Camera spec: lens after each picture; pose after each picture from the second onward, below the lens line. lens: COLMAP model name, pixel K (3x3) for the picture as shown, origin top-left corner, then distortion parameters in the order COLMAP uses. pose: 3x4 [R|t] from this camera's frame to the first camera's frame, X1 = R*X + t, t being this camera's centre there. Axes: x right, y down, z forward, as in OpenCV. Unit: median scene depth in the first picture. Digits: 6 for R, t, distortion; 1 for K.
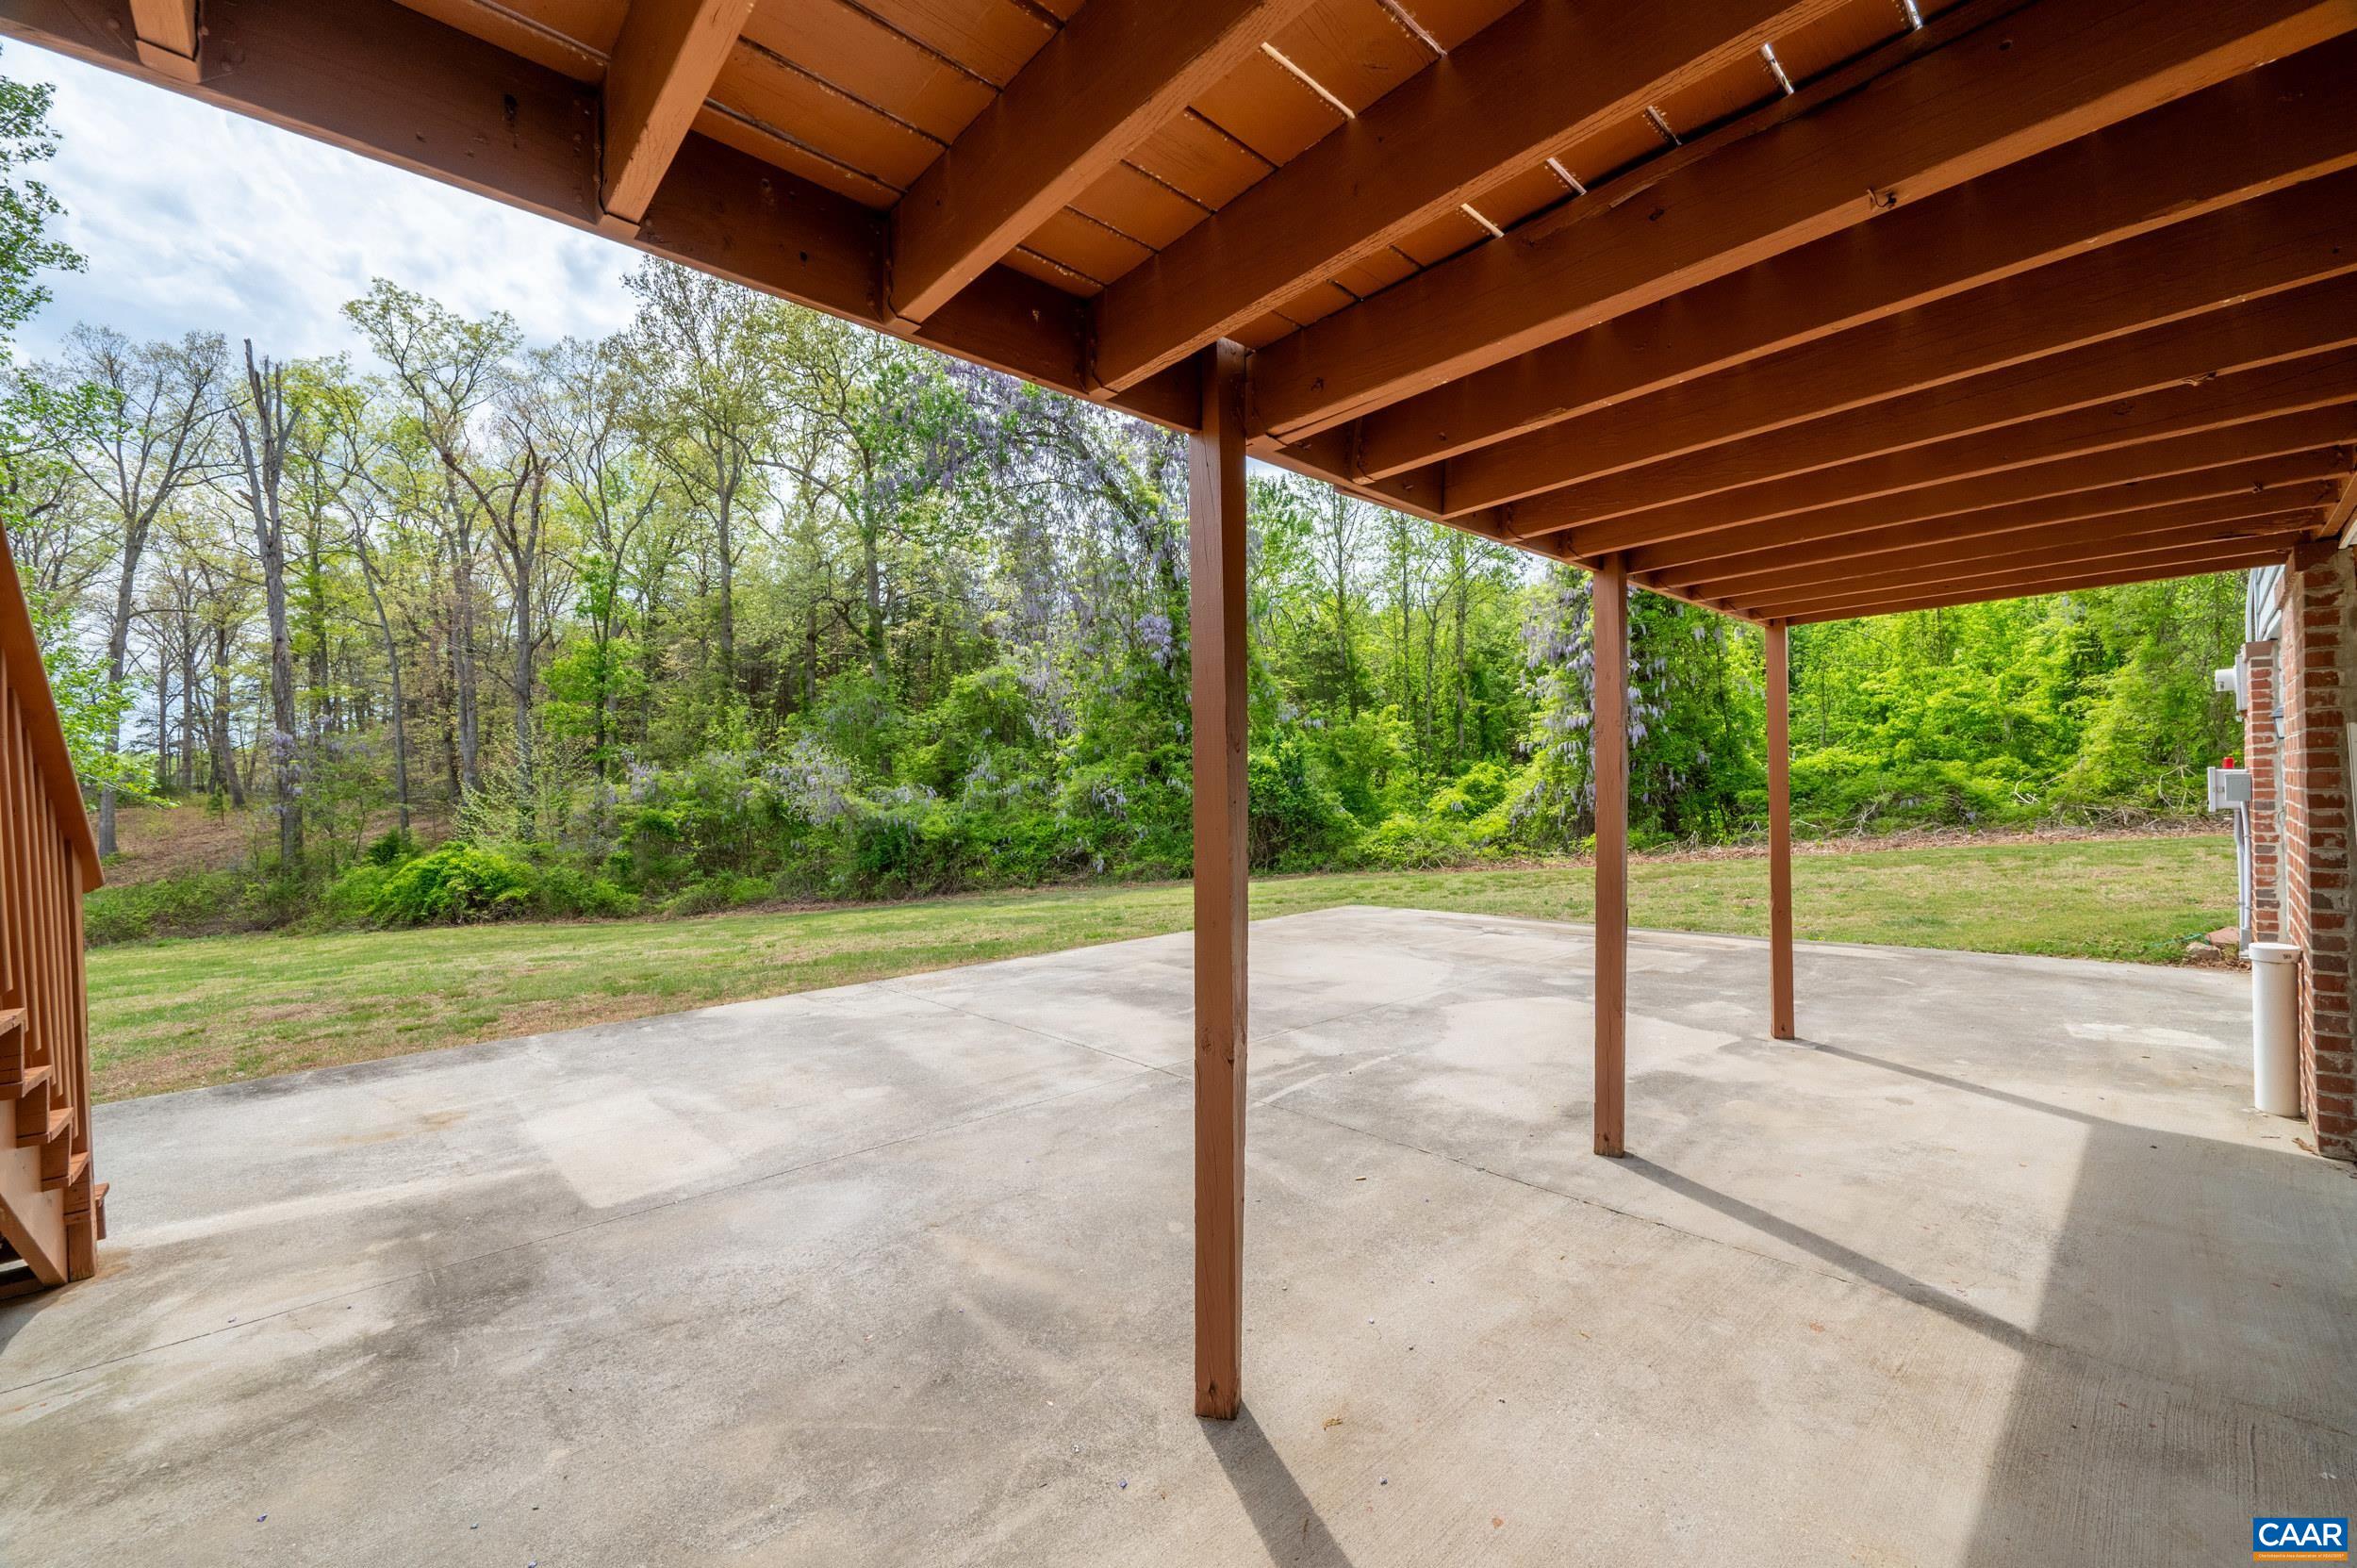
lens RADIAL K [[923.6, 0, 1175.4], [0, 923.6, 787.3], [0, 0, 1]] dist [-0.001968, -0.000141]
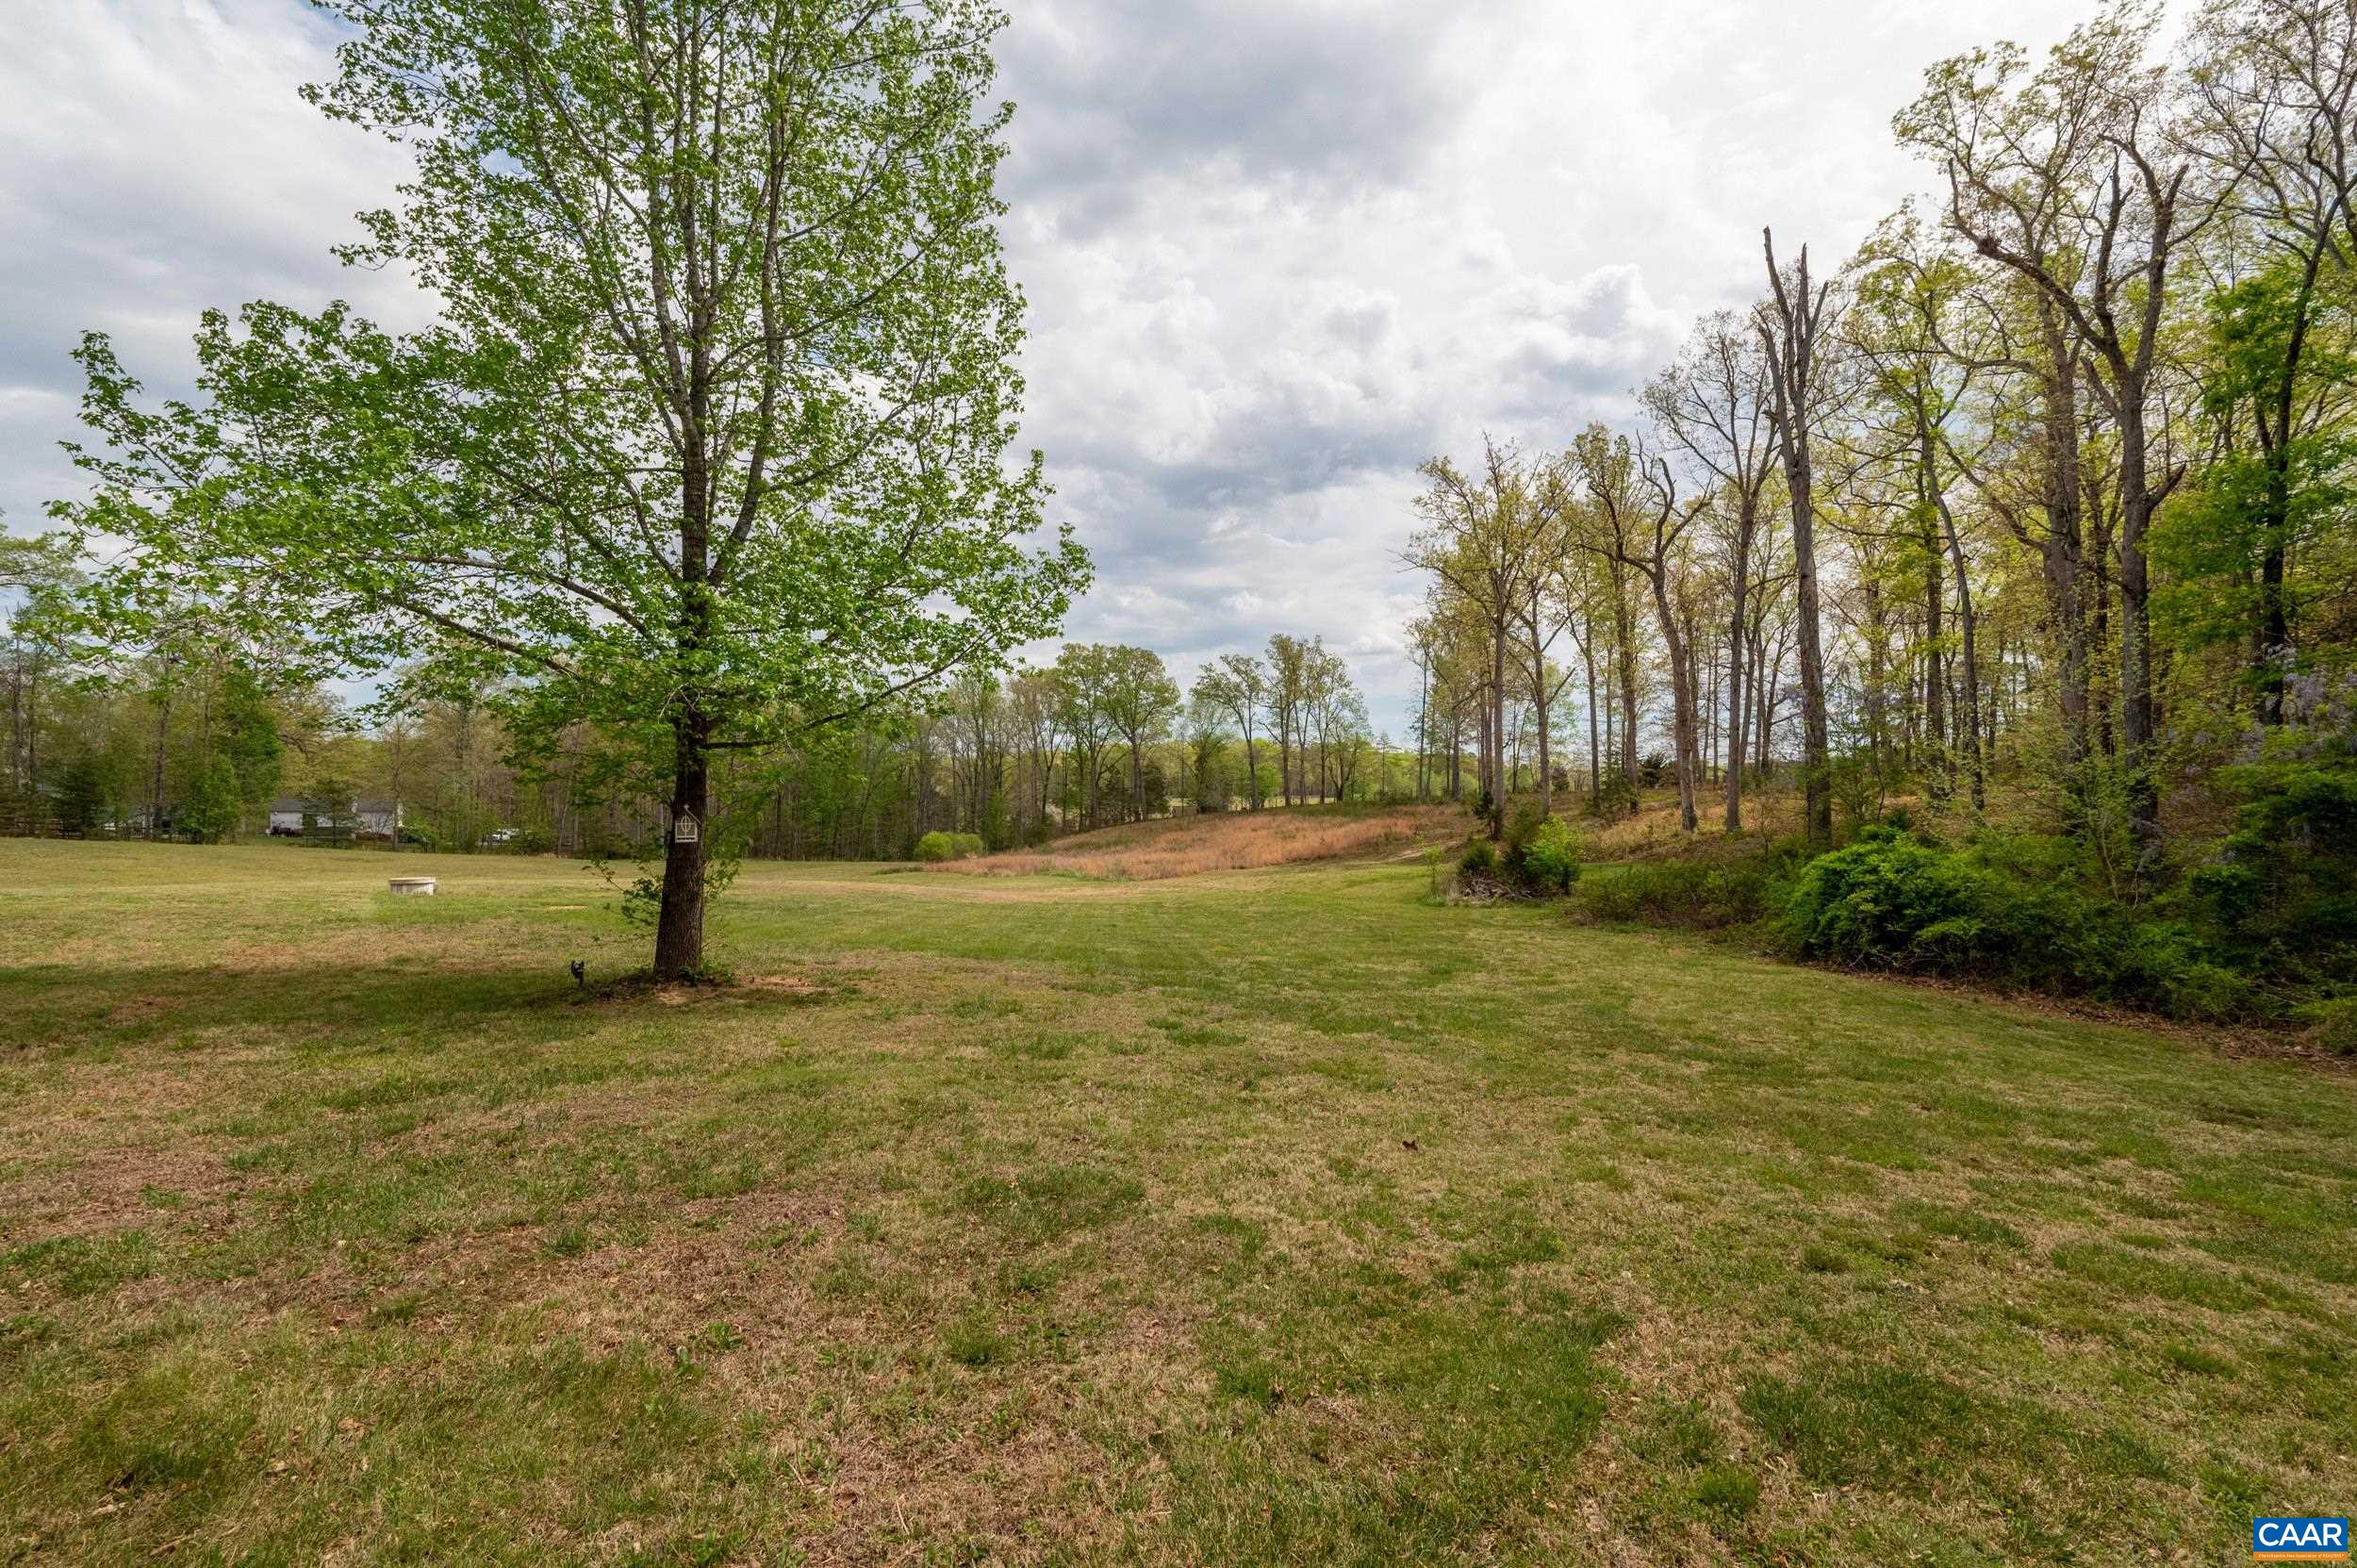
lens RADIAL K [[1002.2, 0, 1176.2], [0, 1002.2, 790.6], [0, 0, 1]] dist [-0.002453, 0.000234]
pose [[0.078961, 0.003772, -0.996871, -0.138638], [0.016718, 0.999847, 0.005108, 0.019620], [0.996737, -0.017069, 0.078886, 0.407906]]
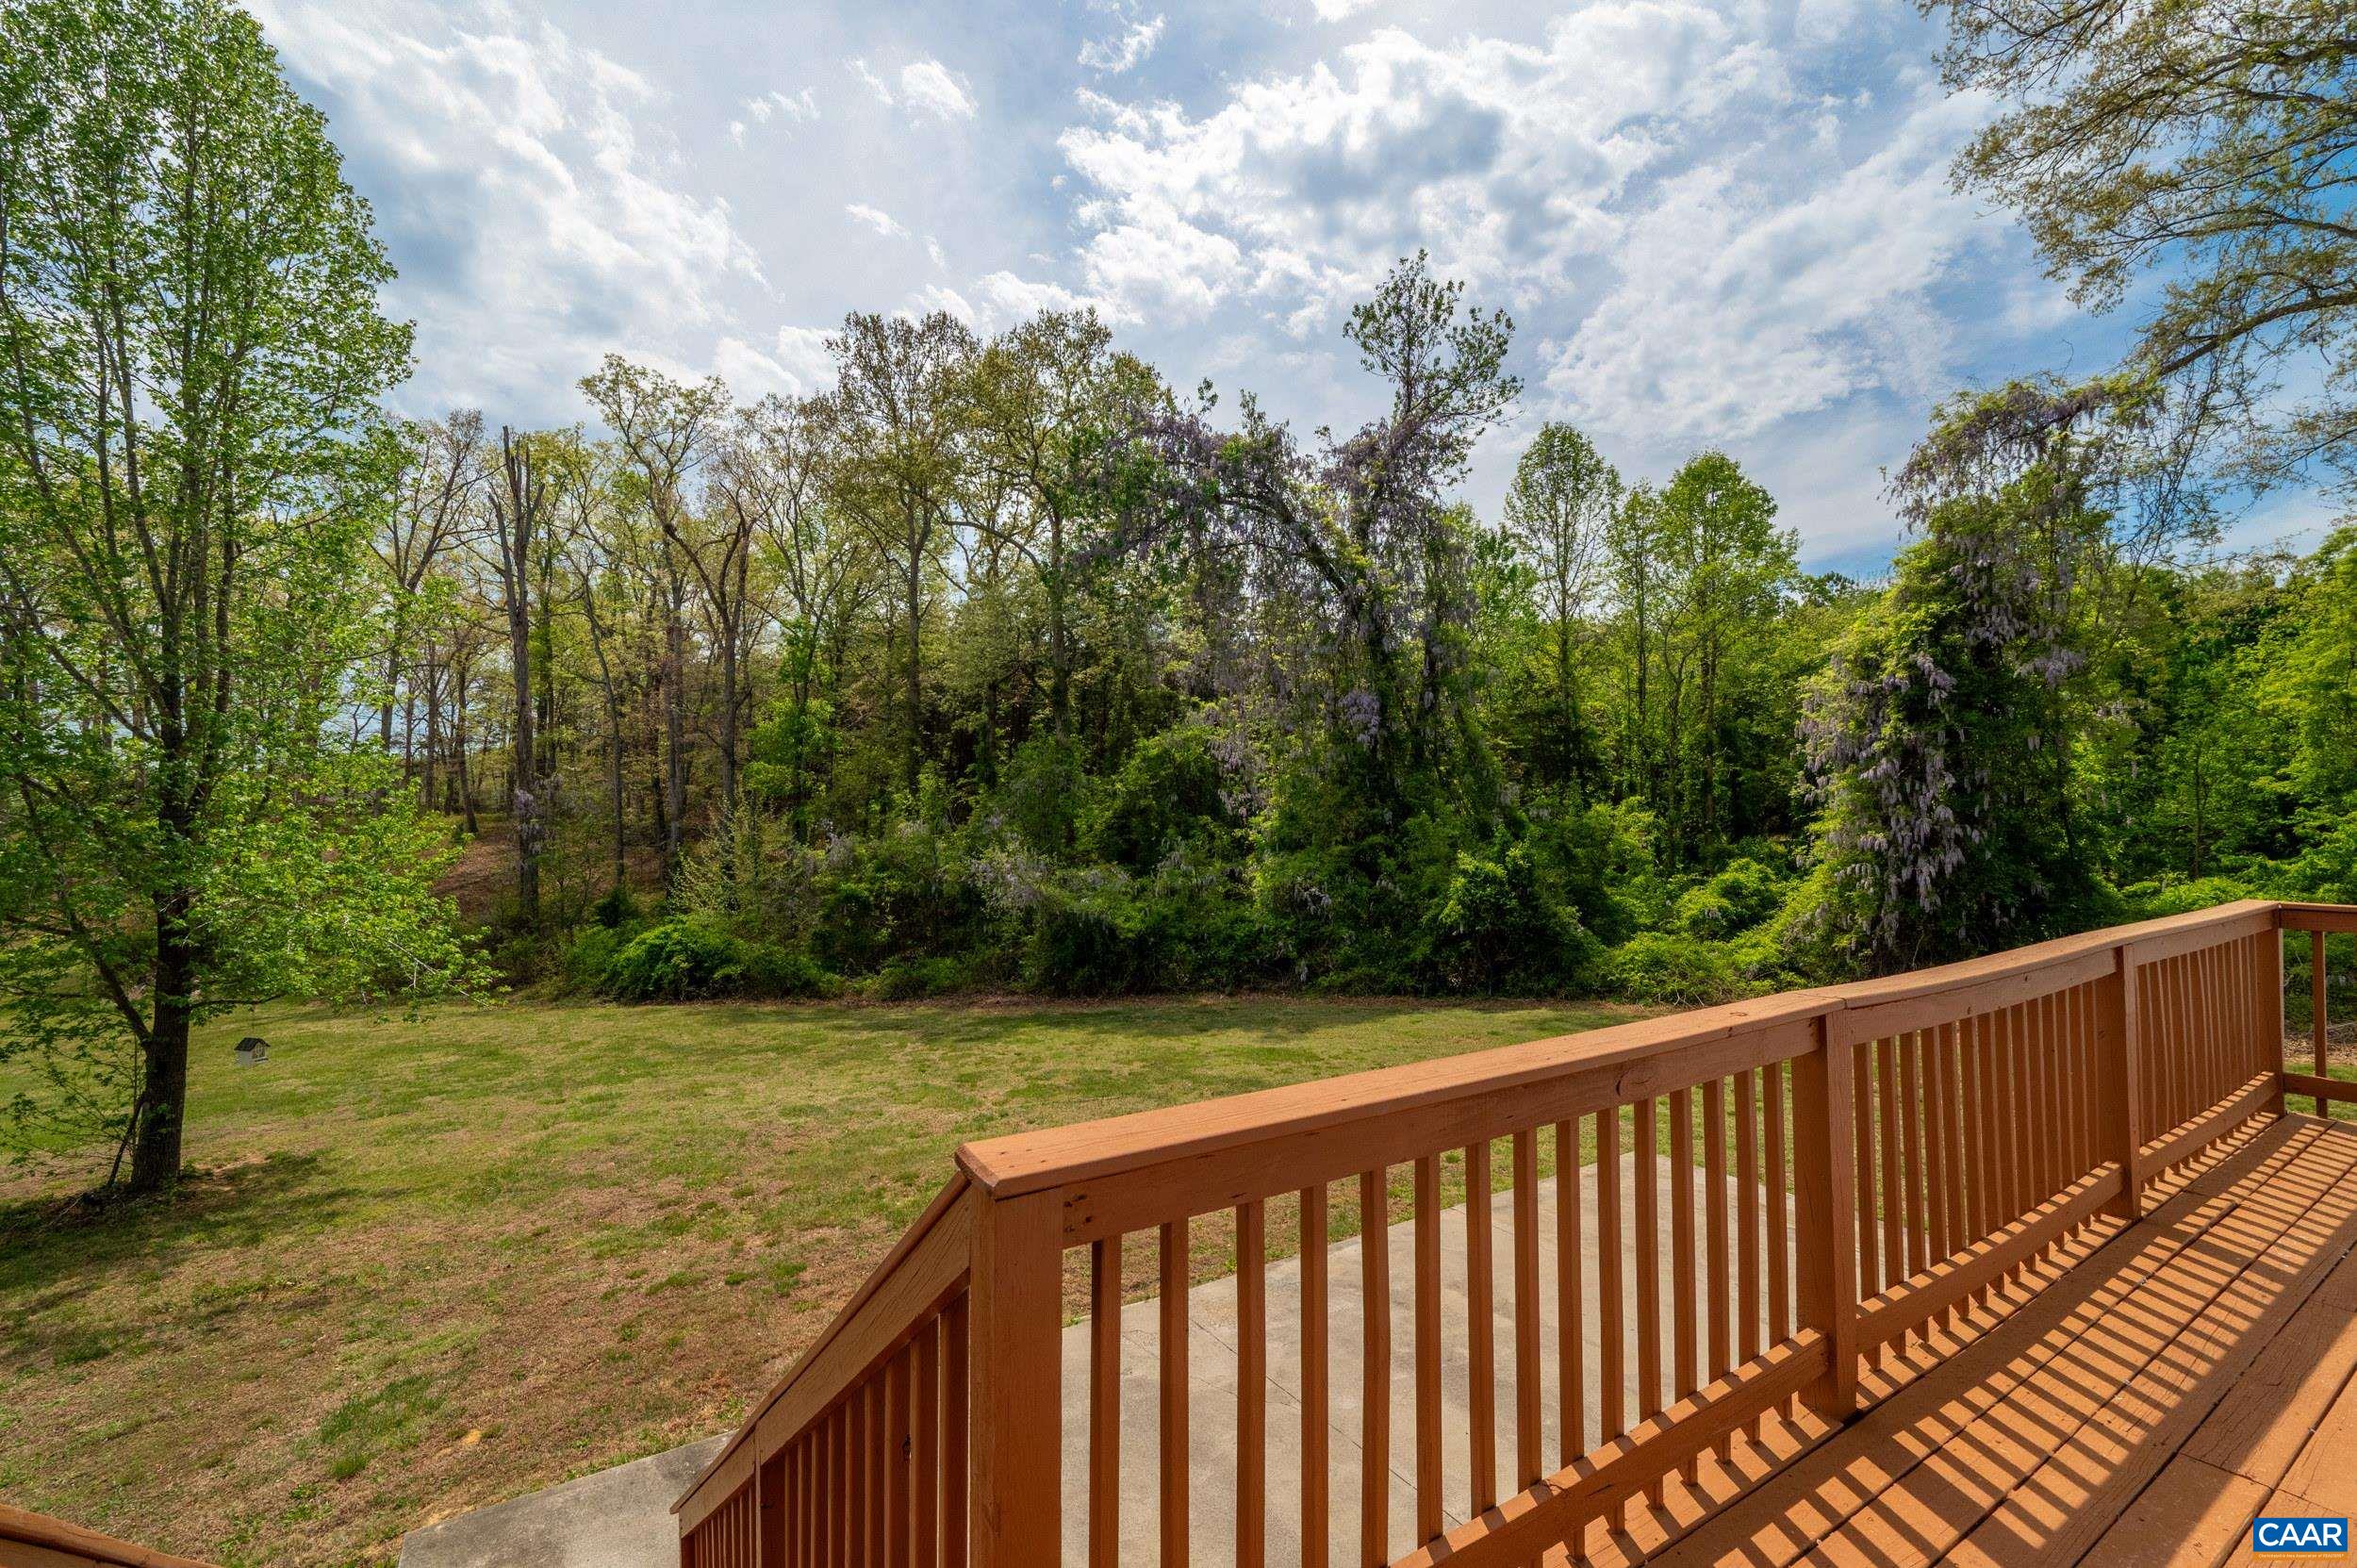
lens RADIAL K [[1002.2, 0, 1174.4], [0, 1002.2, 786.0], [0, 0, 1]] dist [-0.002453, 0.000234]
pose [[0.985128, 0.015059, -0.171163, -0.030524], [-0.017248, 0.999787, -0.011308, -0.070847], [0.170956, 0.014092, 0.985178, -0.016135]]
